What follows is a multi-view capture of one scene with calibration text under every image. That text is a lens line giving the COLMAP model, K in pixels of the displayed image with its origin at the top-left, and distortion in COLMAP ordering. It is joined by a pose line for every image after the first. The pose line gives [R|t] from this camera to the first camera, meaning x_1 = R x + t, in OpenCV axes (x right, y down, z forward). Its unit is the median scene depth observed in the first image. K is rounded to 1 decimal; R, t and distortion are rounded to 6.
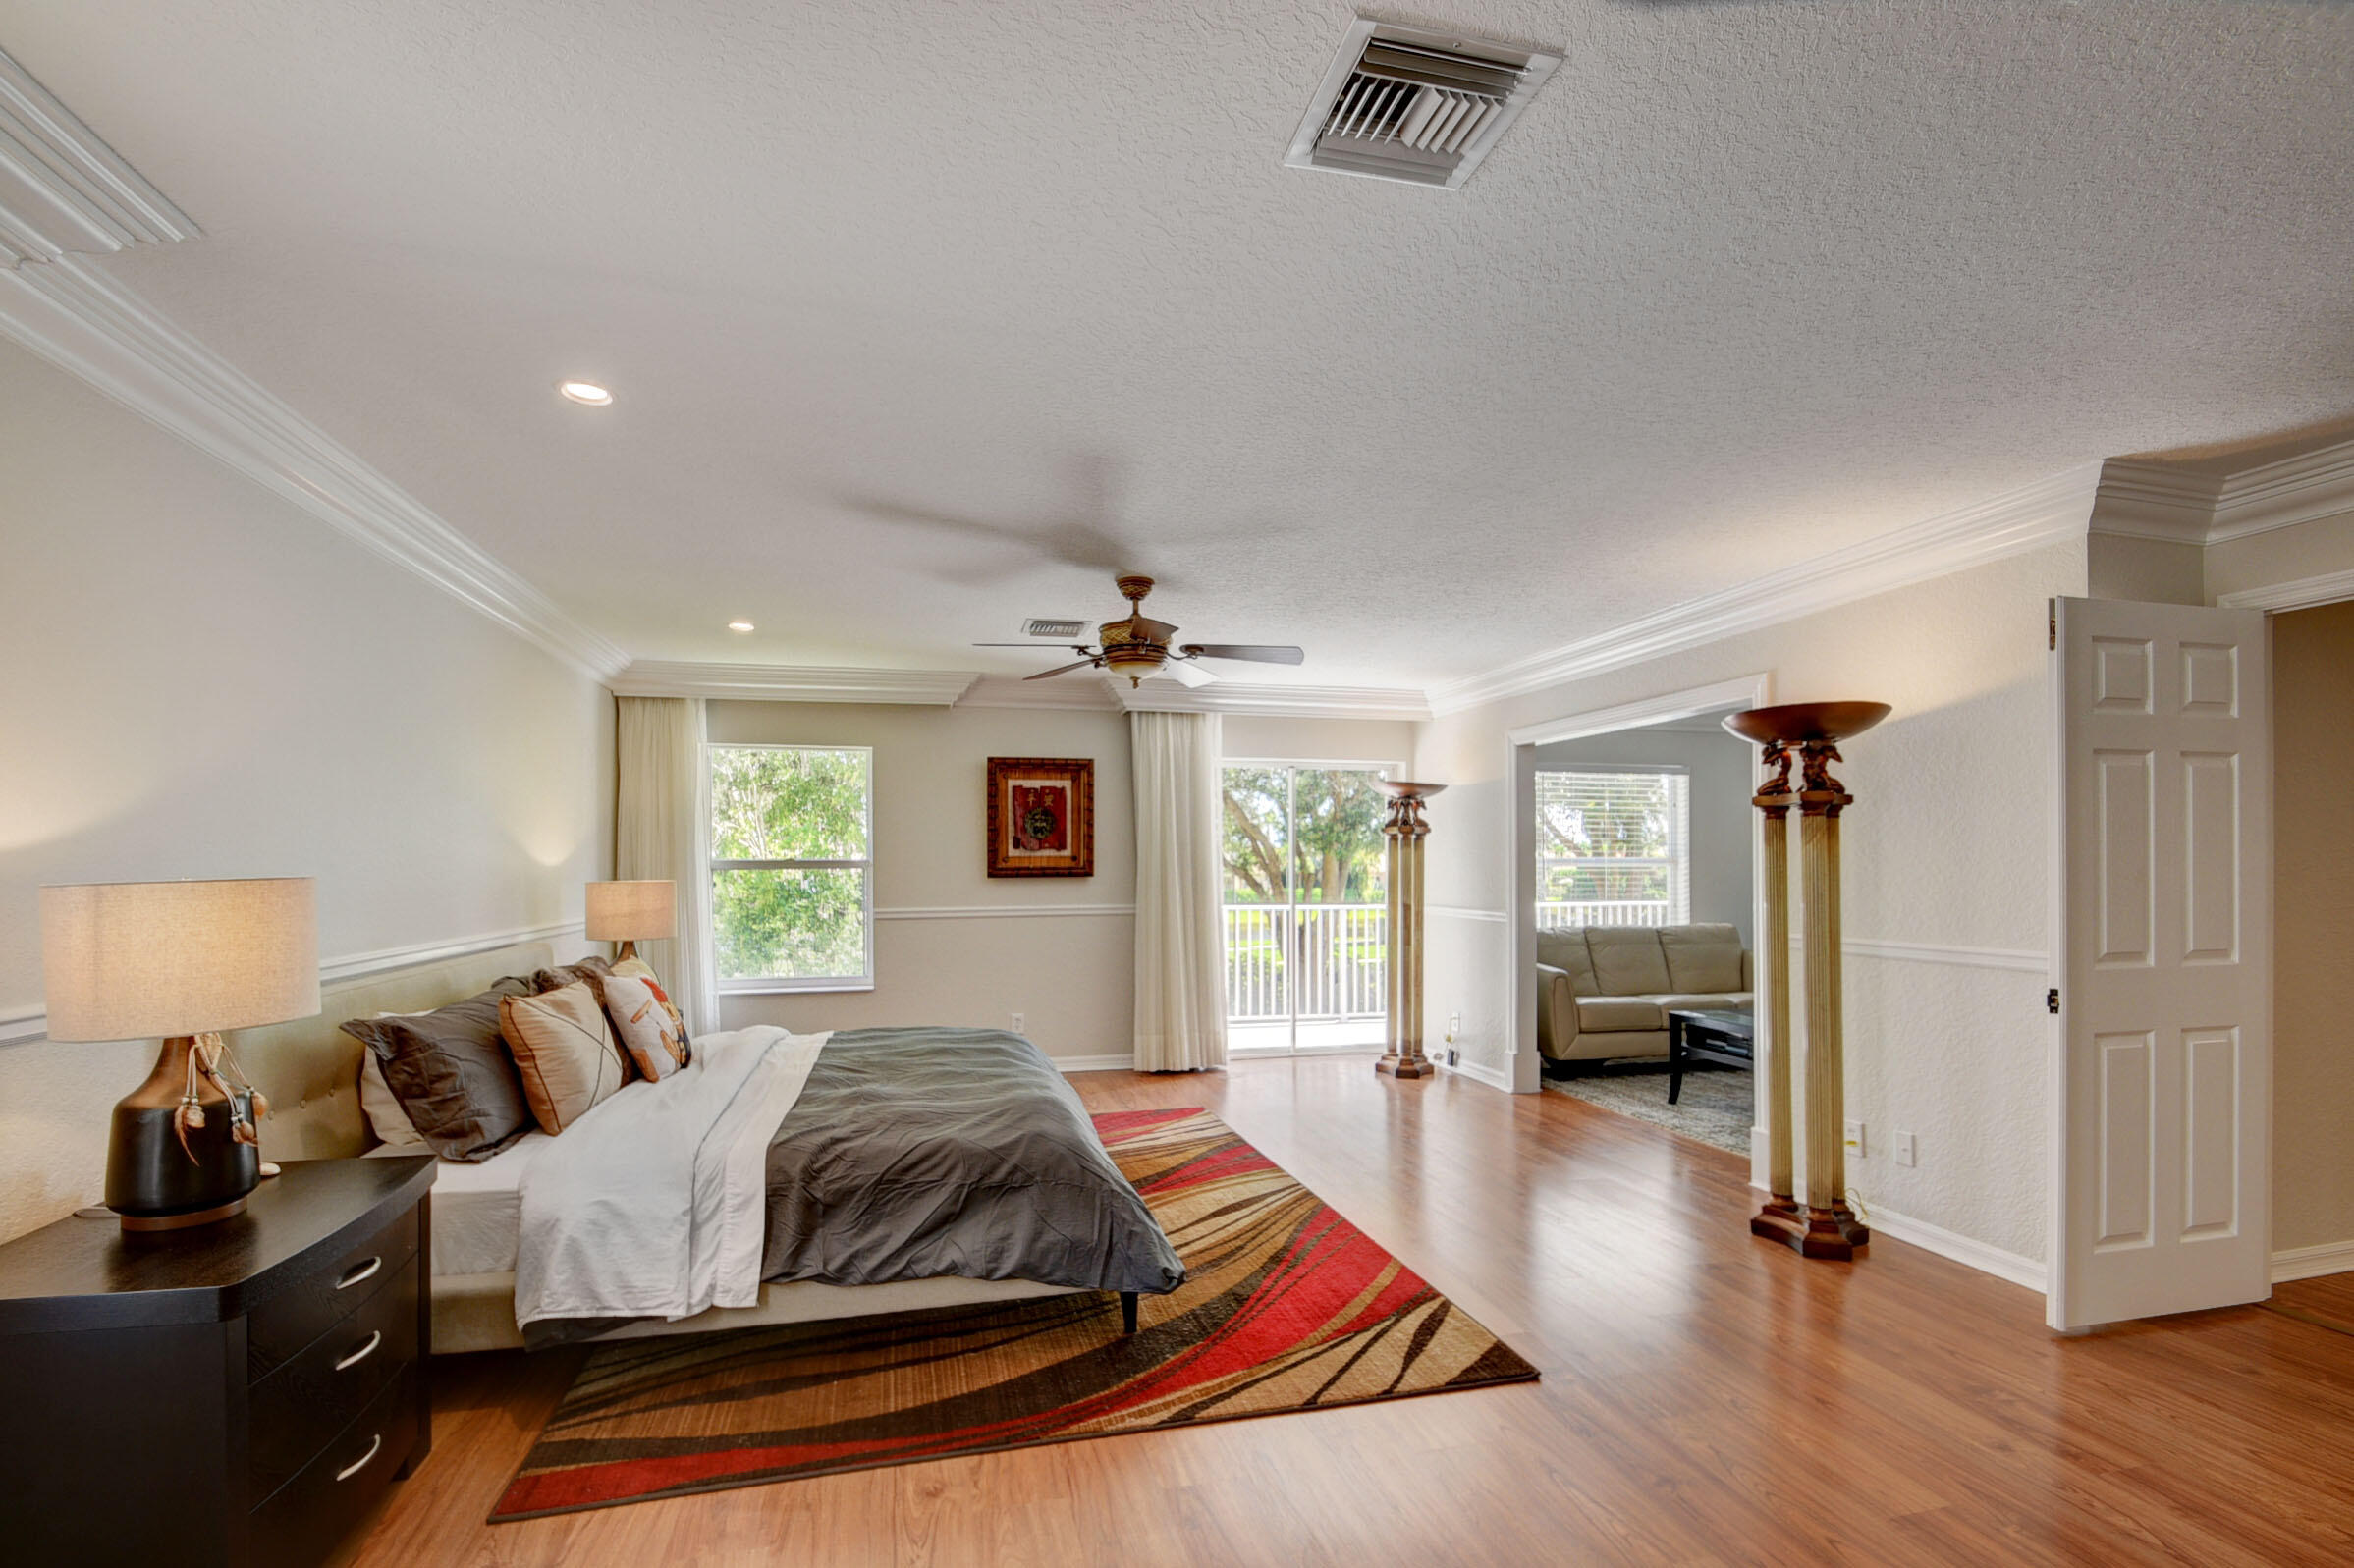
lens RADIAL K [[1042.7, 0, 1159.6], [0, 1042.7, 869.1], [0, 0, 1]] dist [0.028074, -0.025487]
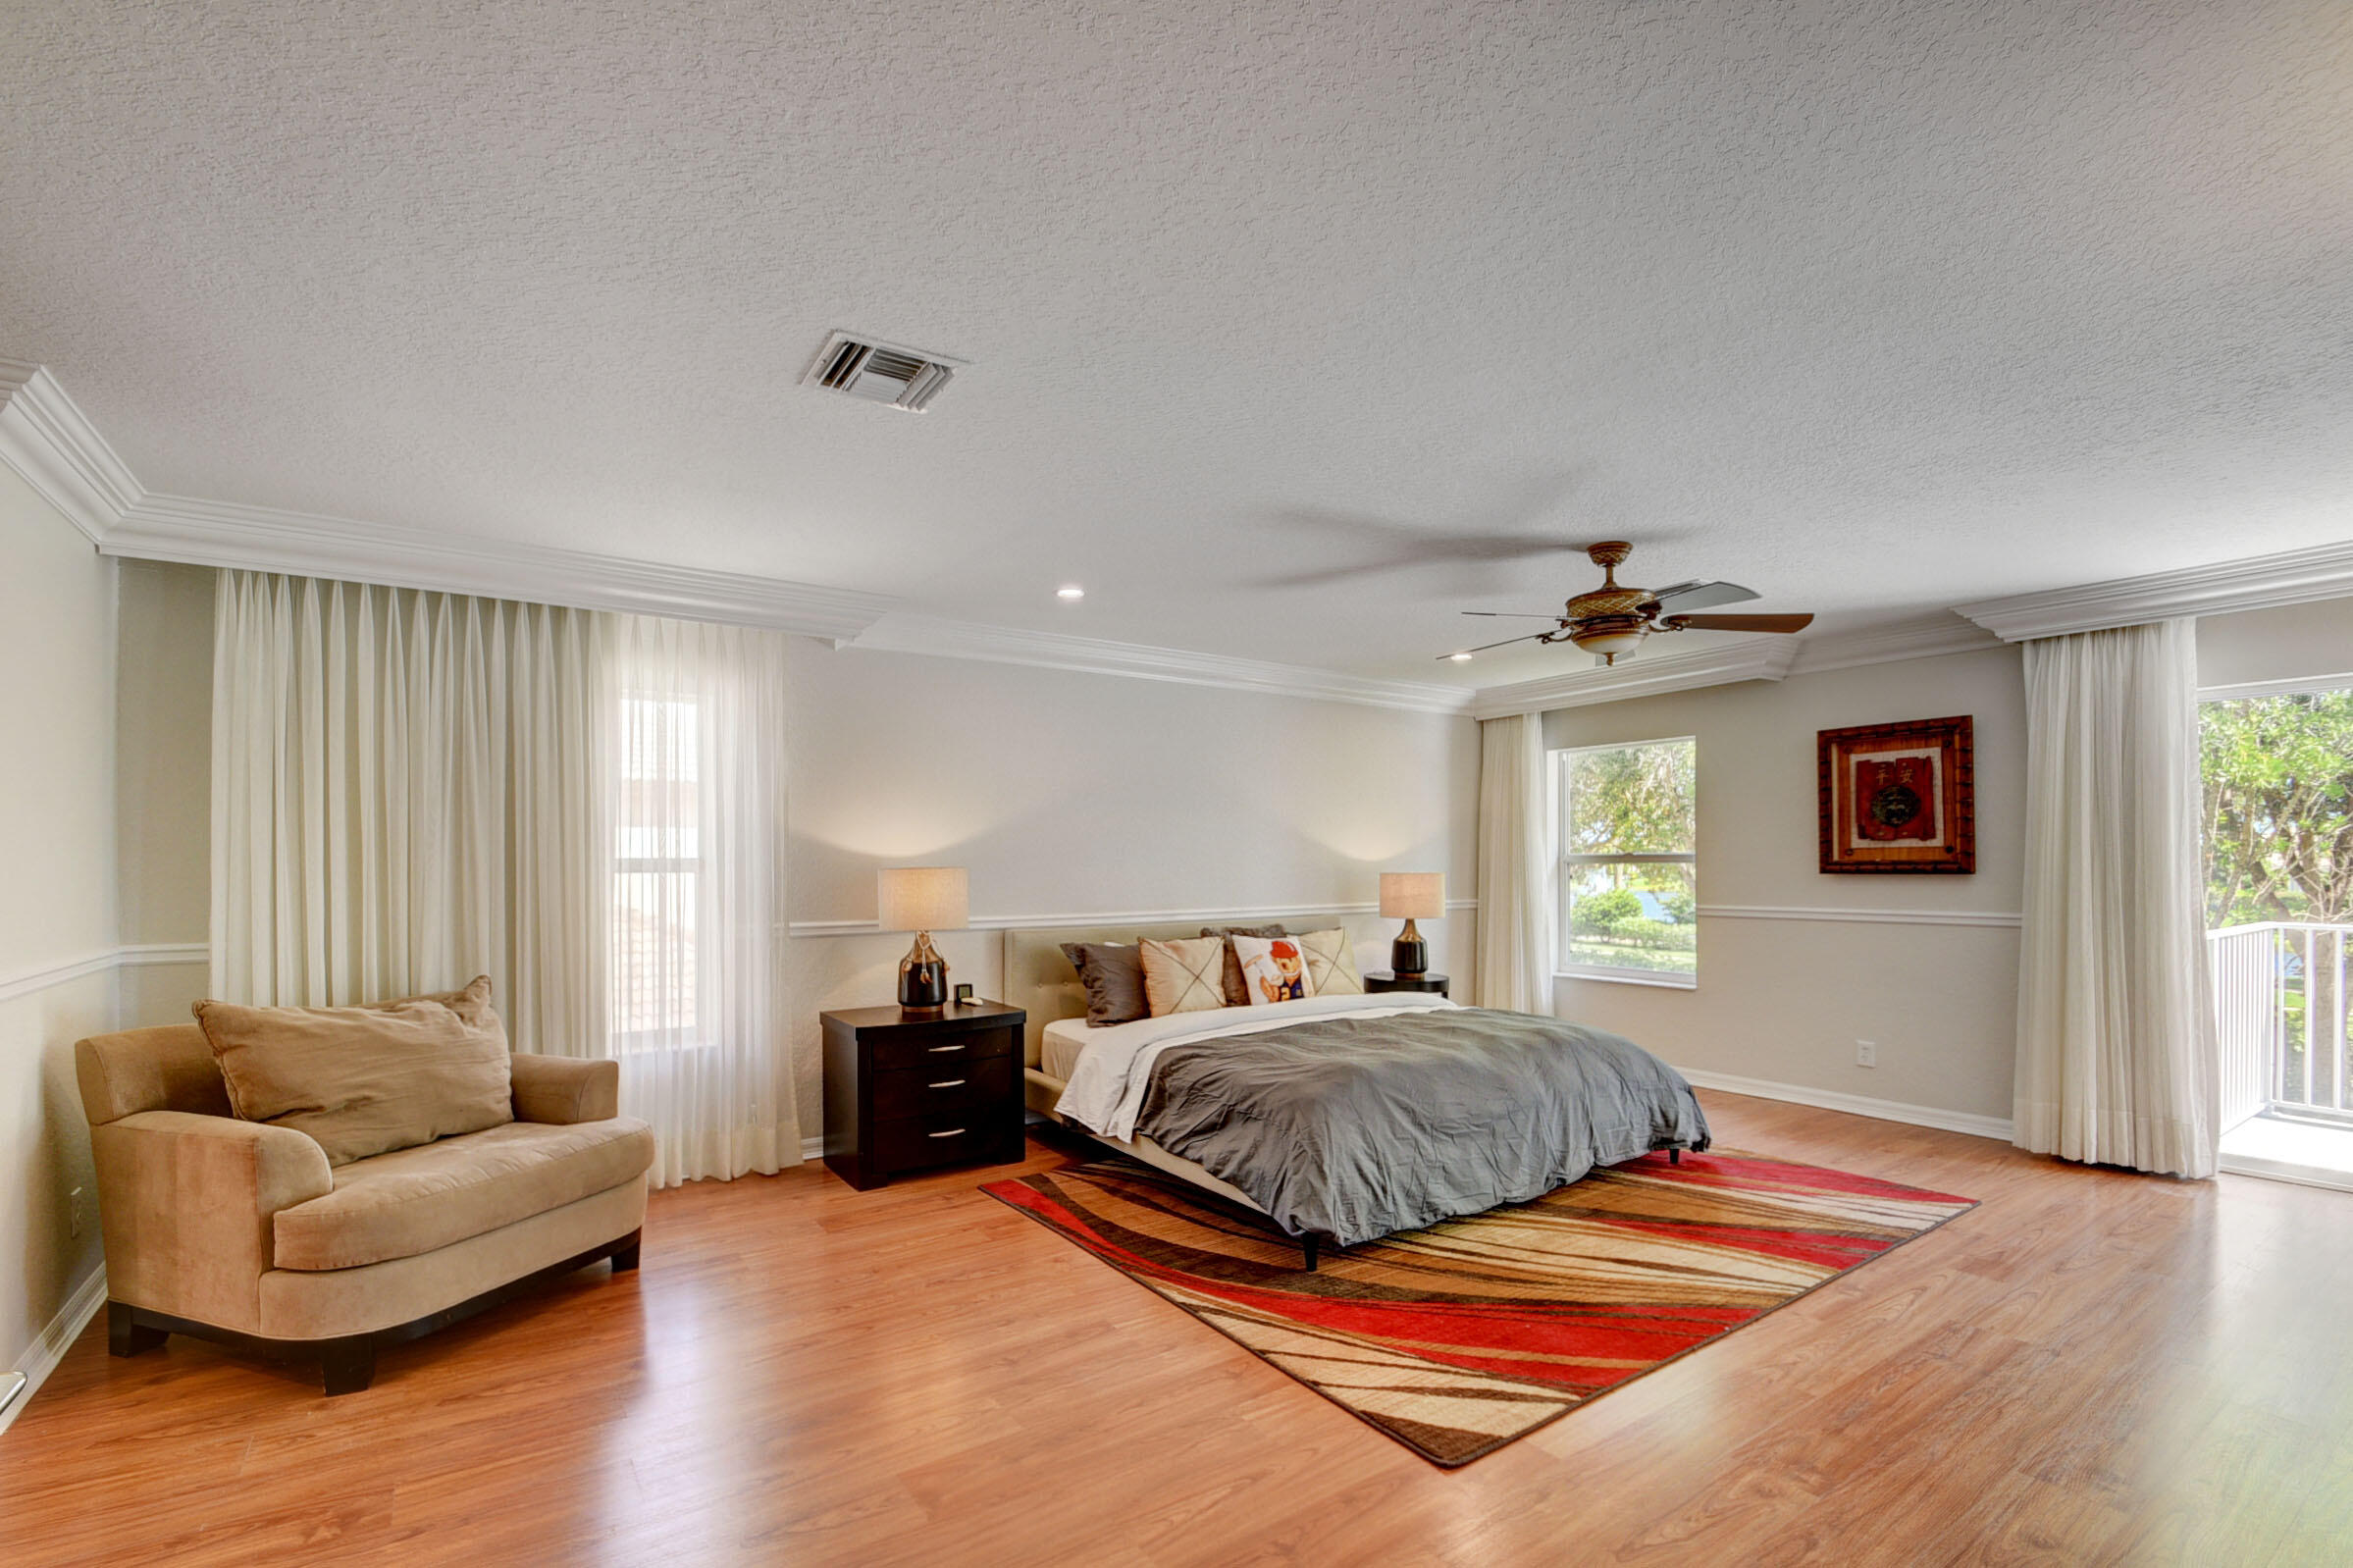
lens RADIAL K [[1042.3, 0, 1159.1], [0, 1042.3, 869.1], [0, 0, 1]] dist [0.028074, -0.025487]
pose [[0.354040, 0.008635, -0.935190, 0.793616], [0.000521, 0.999955, 0.009430, -0.006703], [0.935230, -0.003826, 0.354020, 0.356976]]
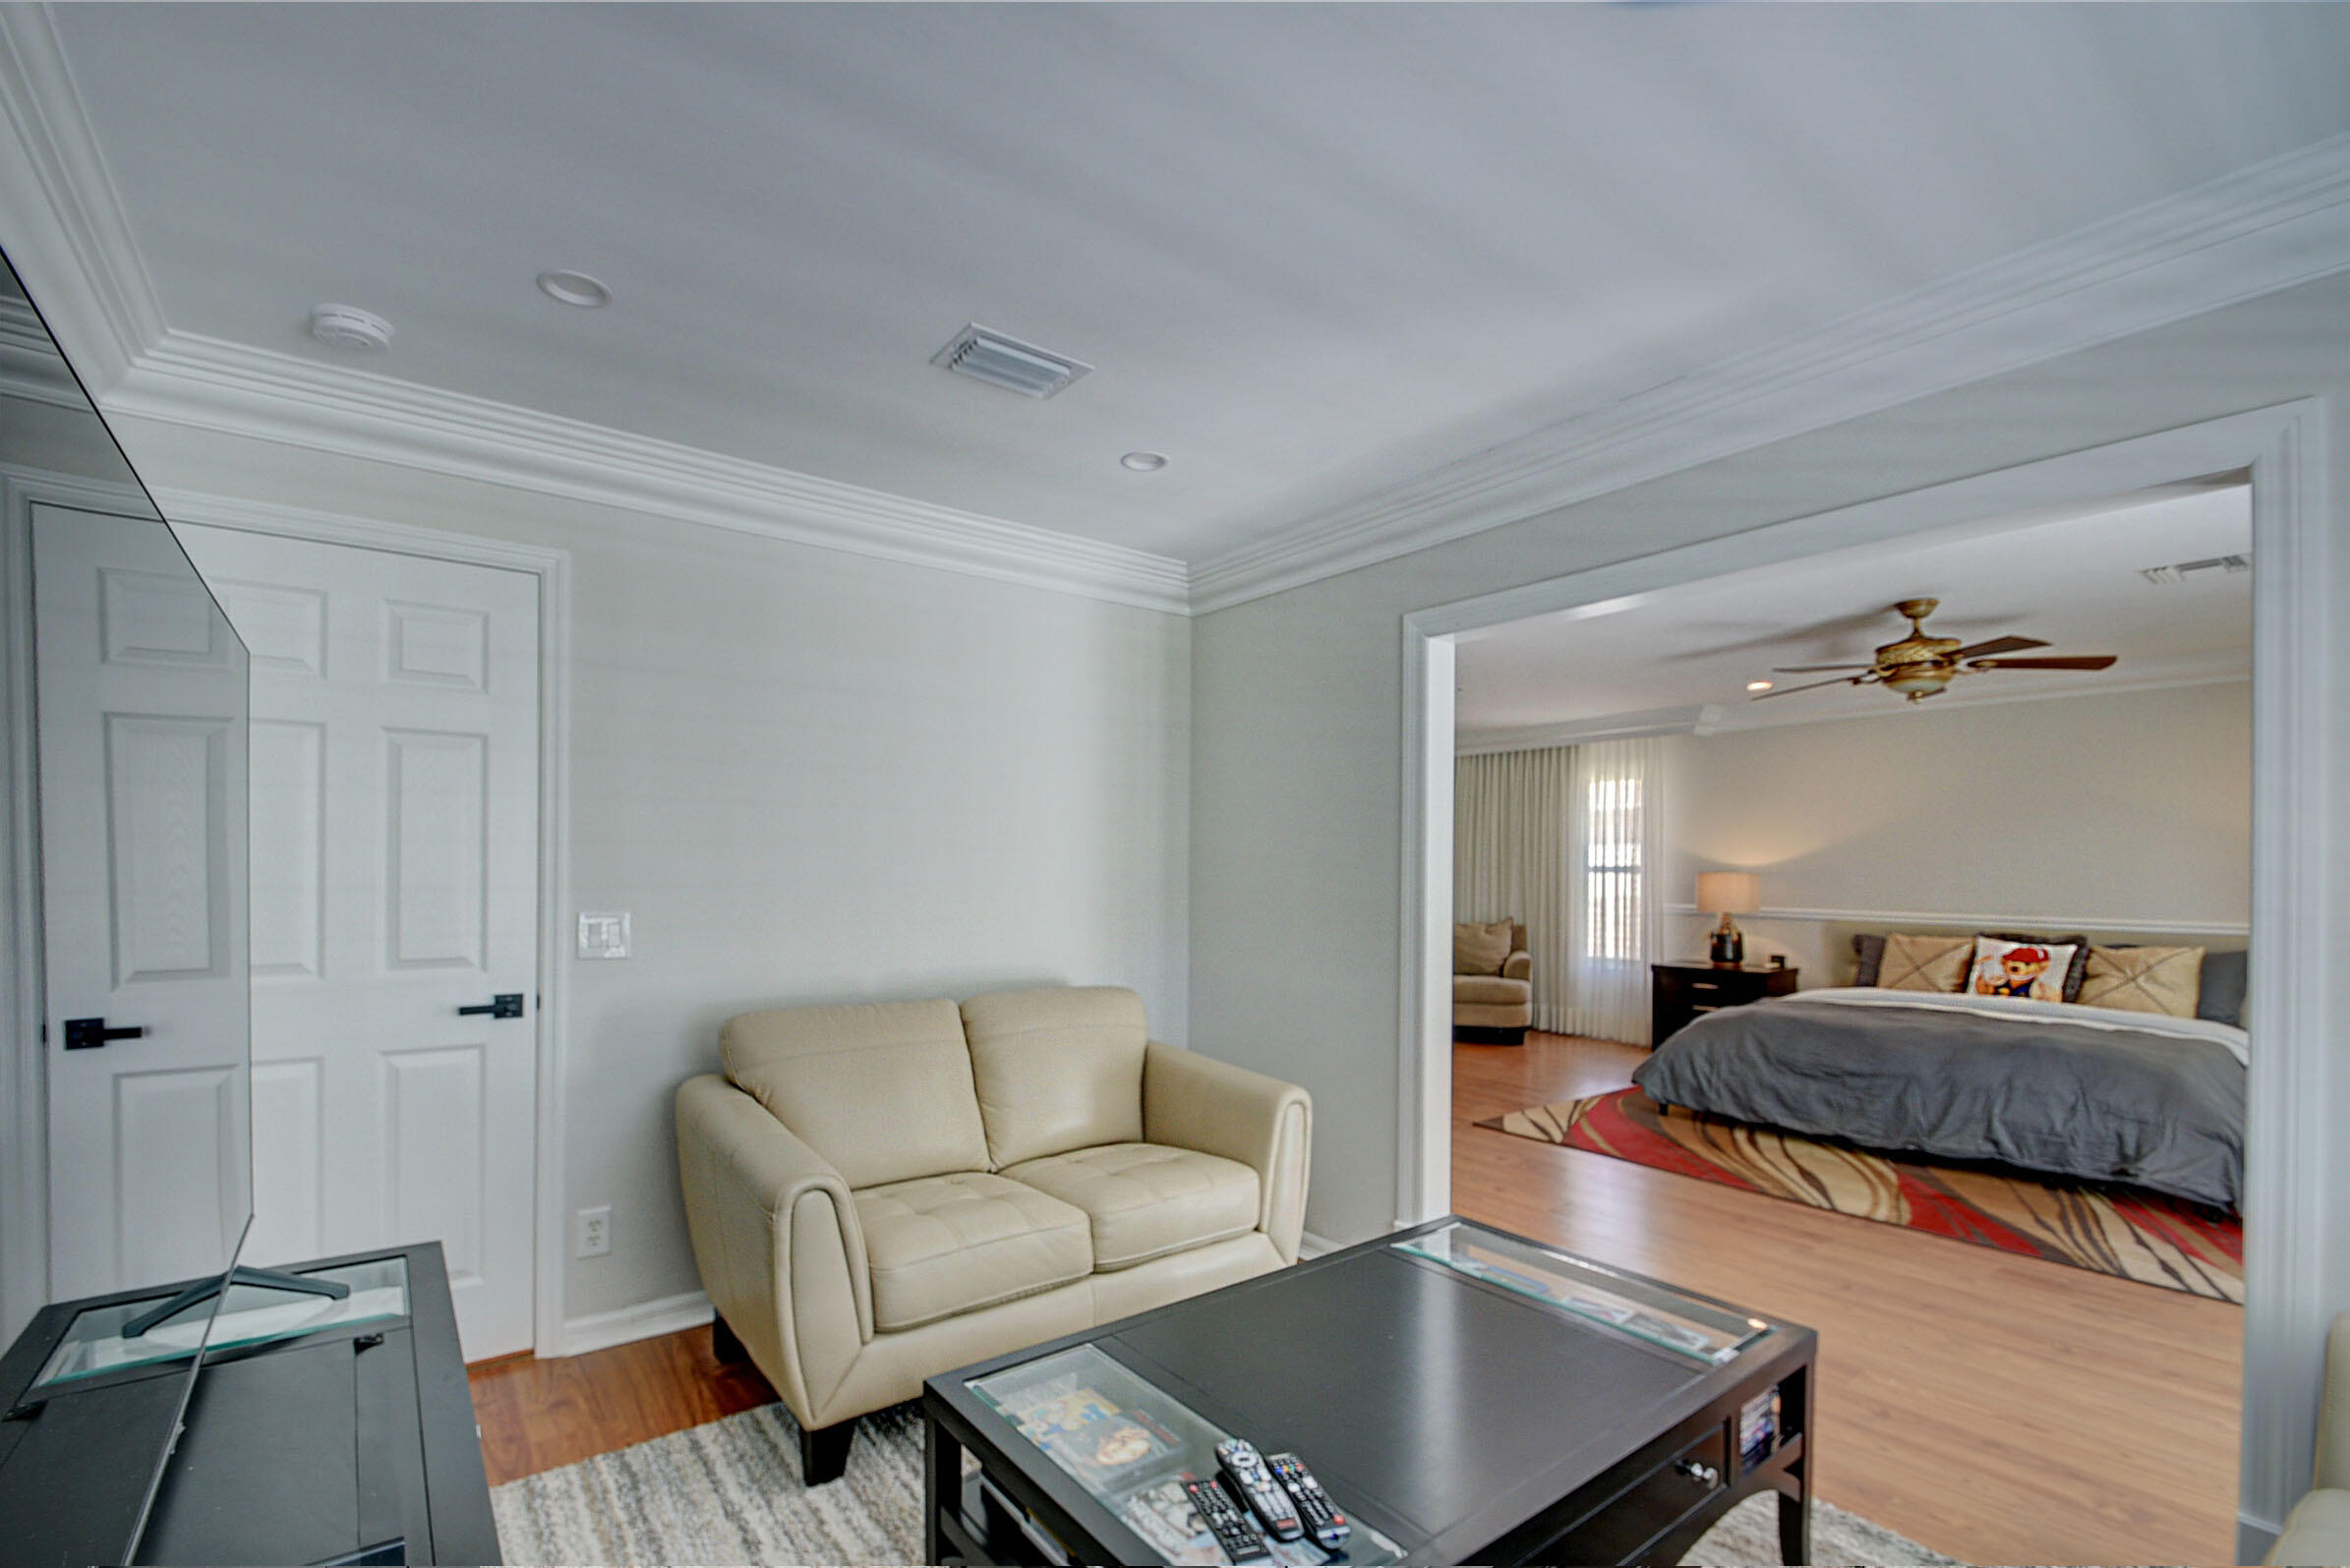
lens RADIAL K [[1040.9, 0, 1157.6], [0, 1040.9, 869.0], [0, 0, 1]] dist [0.028074, -0.025487]
pose [[-0.917973, -0.003041, -0.396632, 1.265983], [-0.004876, 0.999982, 0.003619, -0.005821], [0.396613, 0.005256, -0.917971, 1.921636]]
